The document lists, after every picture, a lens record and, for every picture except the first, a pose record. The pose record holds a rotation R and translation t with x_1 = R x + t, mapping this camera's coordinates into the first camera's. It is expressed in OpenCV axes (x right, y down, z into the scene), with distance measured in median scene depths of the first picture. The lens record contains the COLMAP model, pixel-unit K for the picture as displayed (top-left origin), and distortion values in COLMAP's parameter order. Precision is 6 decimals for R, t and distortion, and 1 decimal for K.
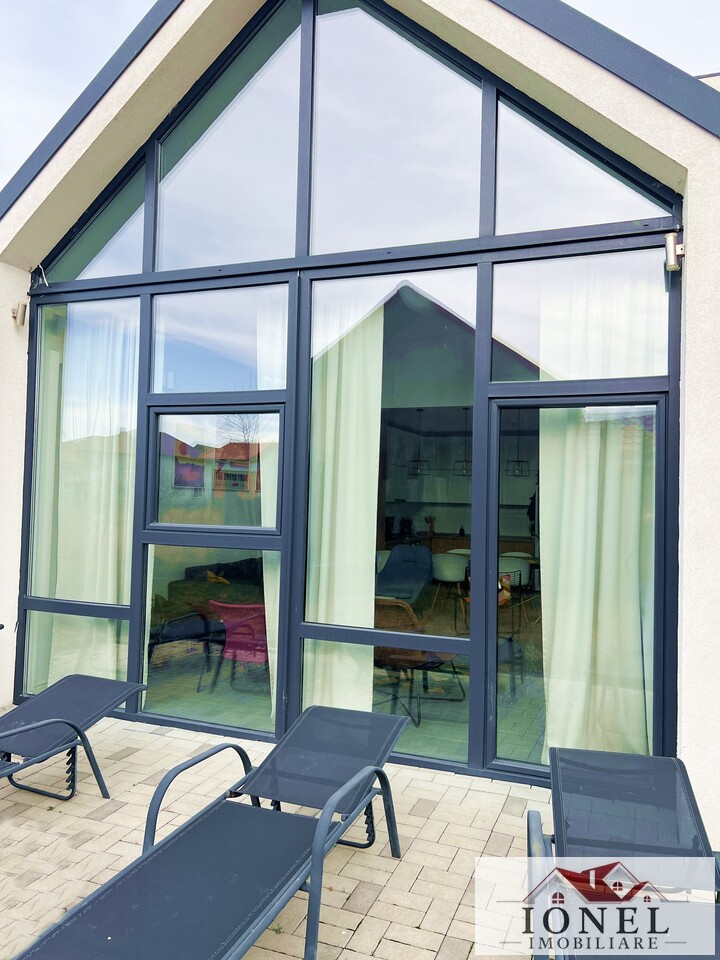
lens RADIAL K [[717.1, 0, 360.9], [0, 717.1, 478.8], [0, 0, 1]] dist [0.000693, 0.000034]
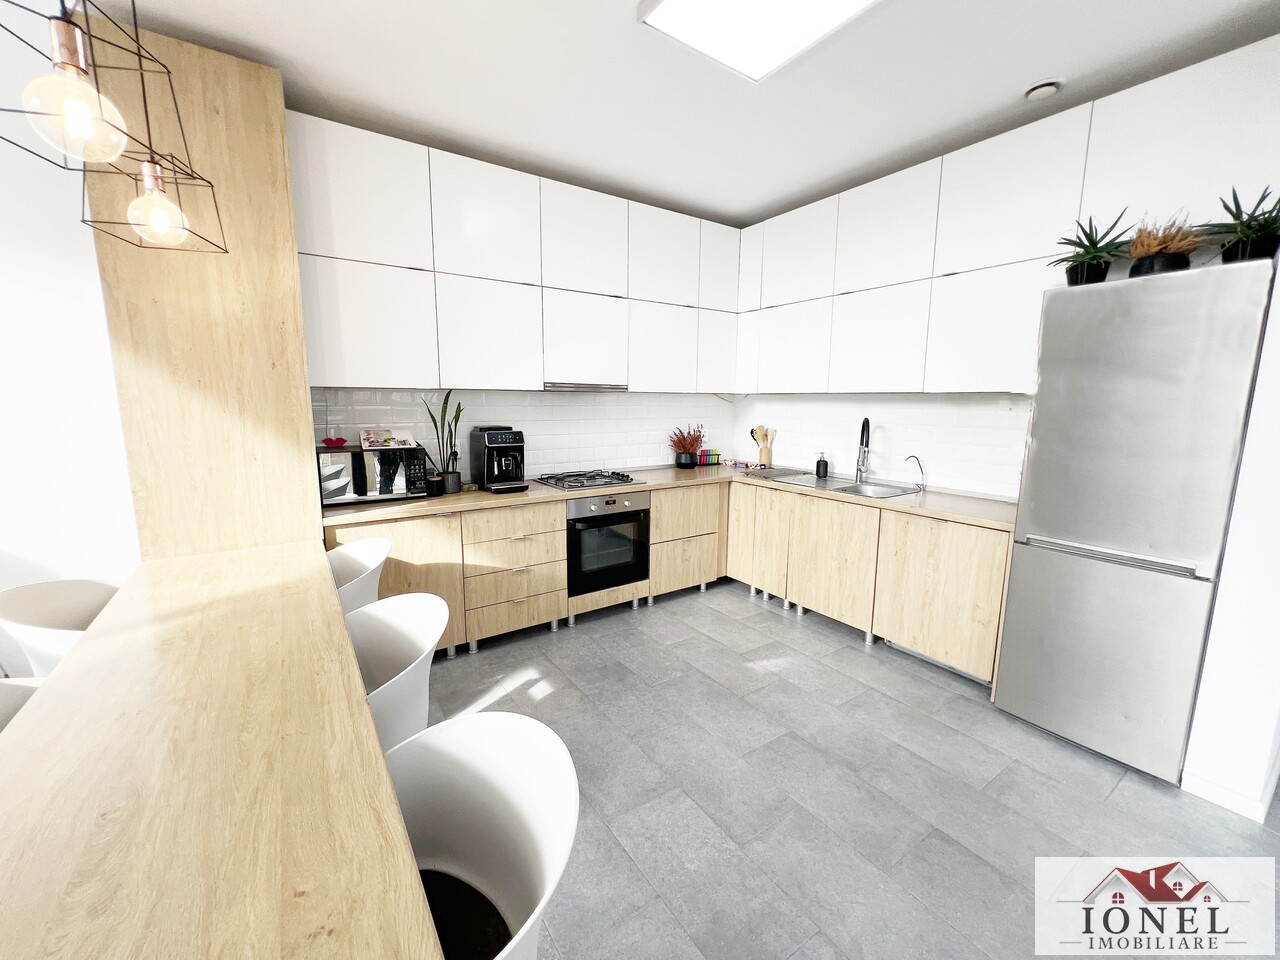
lens RADIAL K [[514.1, 0, 638.7], [0, 514.1, 478.0], [0, 0, 1]] dist [-0.003167, -0.000130]
pose [[0.821577, 0.064999, -0.566381, 0.223629], [0.028137, 0.987645, 0.154159, 0.034500], [0.569403, -0.142589, 0.809598, 0.742135]]
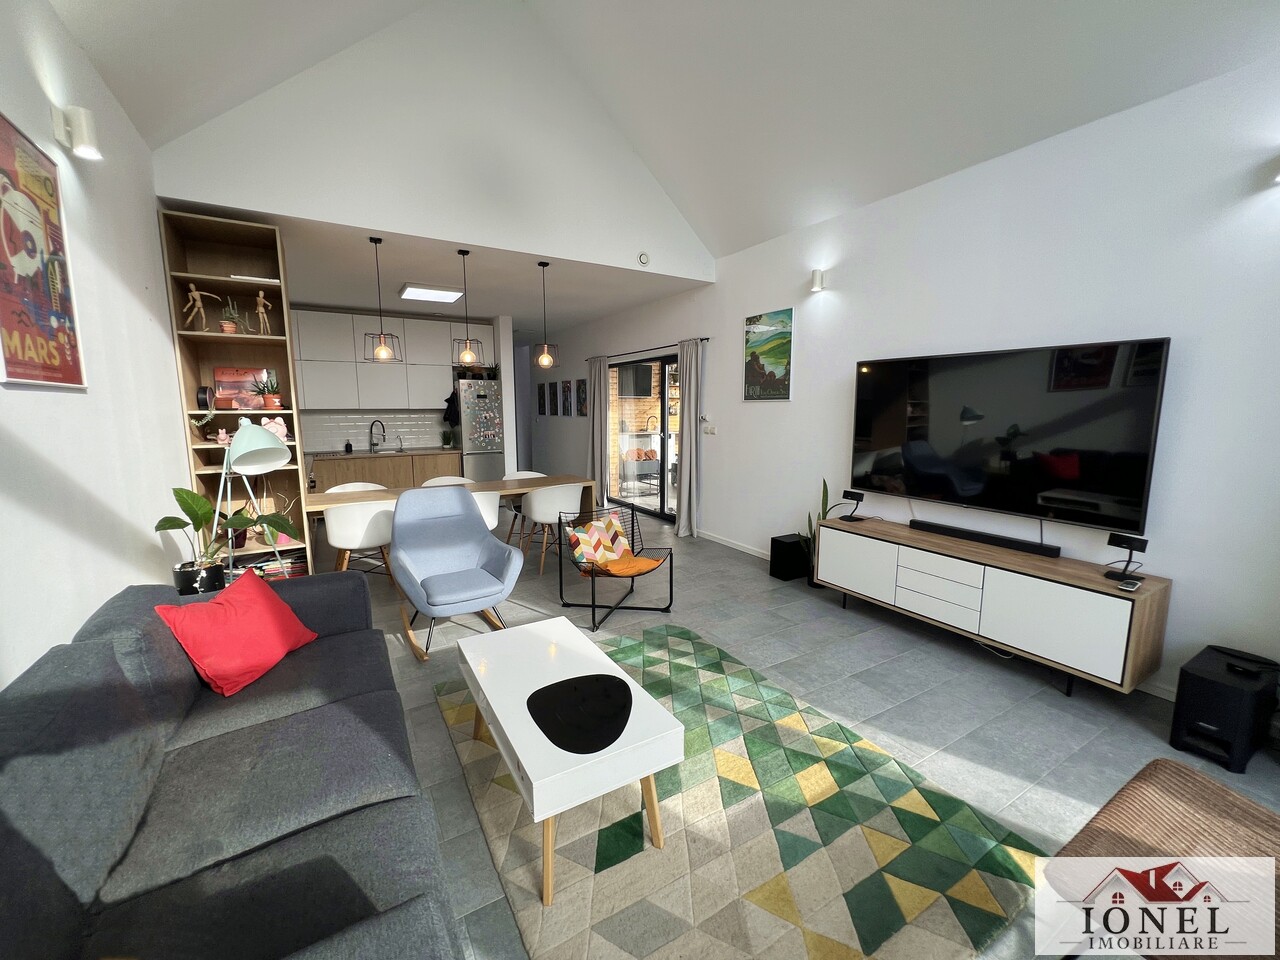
lens RADIAL K [[514.1, 0, 639.5], [0, 514.1, 480.3], [0, 0, 1]] dist [-0.003167, -0.000130]
pose [[0.617387, -0.136860, 0.774663, -0.092966], [-0.003834, 0.984215, 0.176937, 0.012053], [-0.786650, -0.112209, 0.607117, 0.449365]]
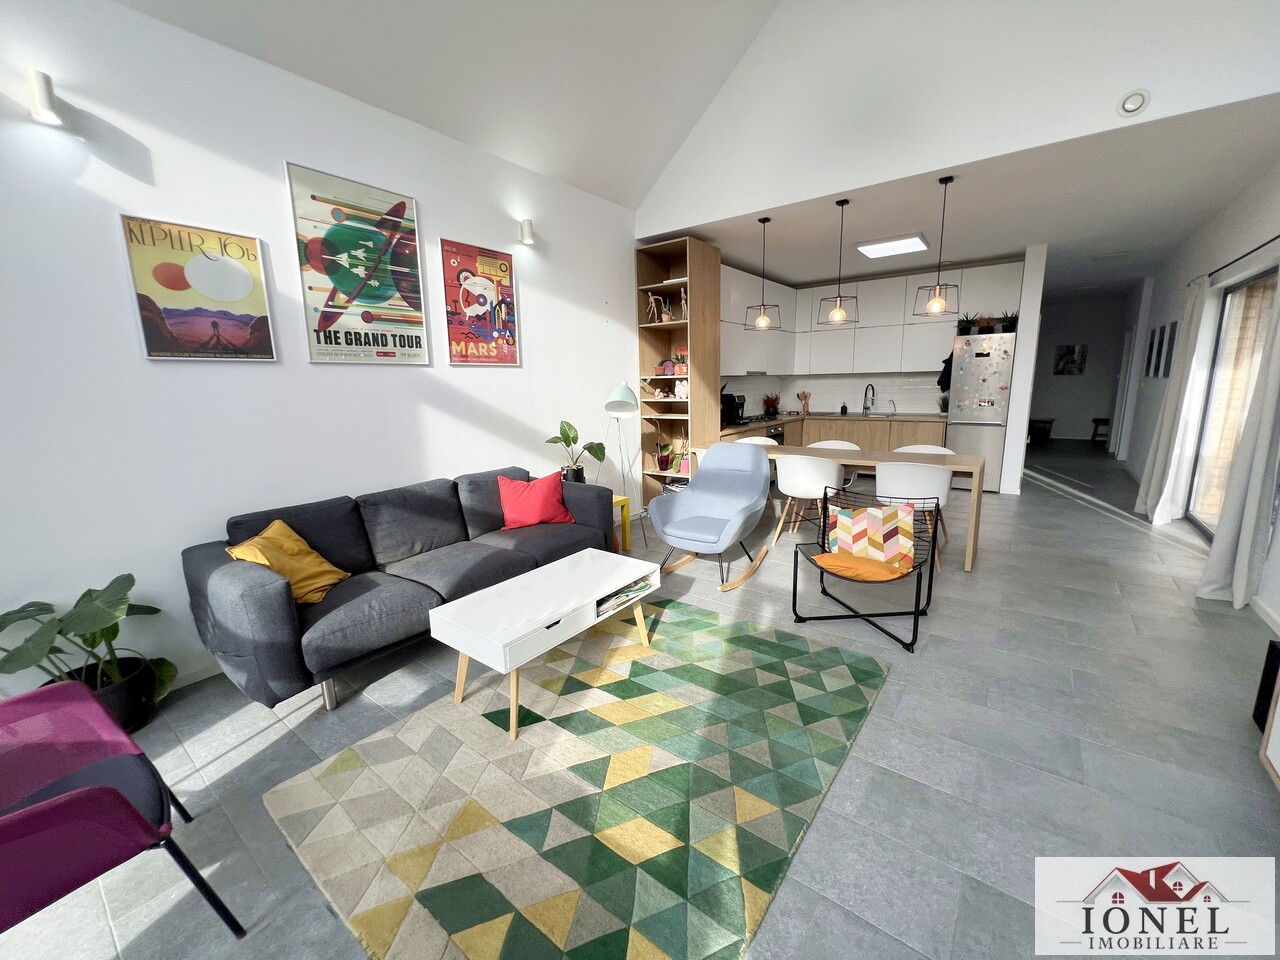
lens RADIAL K [[514.1, 0, 634.4], [0, 514.1, 477.0], [0, 0, 1]] dist [-0.003167, -0.000130]
pose [[0.957167, 0.005716, -0.289479, 0.086045], [0.054448, 0.978414, 0.199352, 0.020572], [0.284370, -0.206575, 0.936195, 0.393062]]
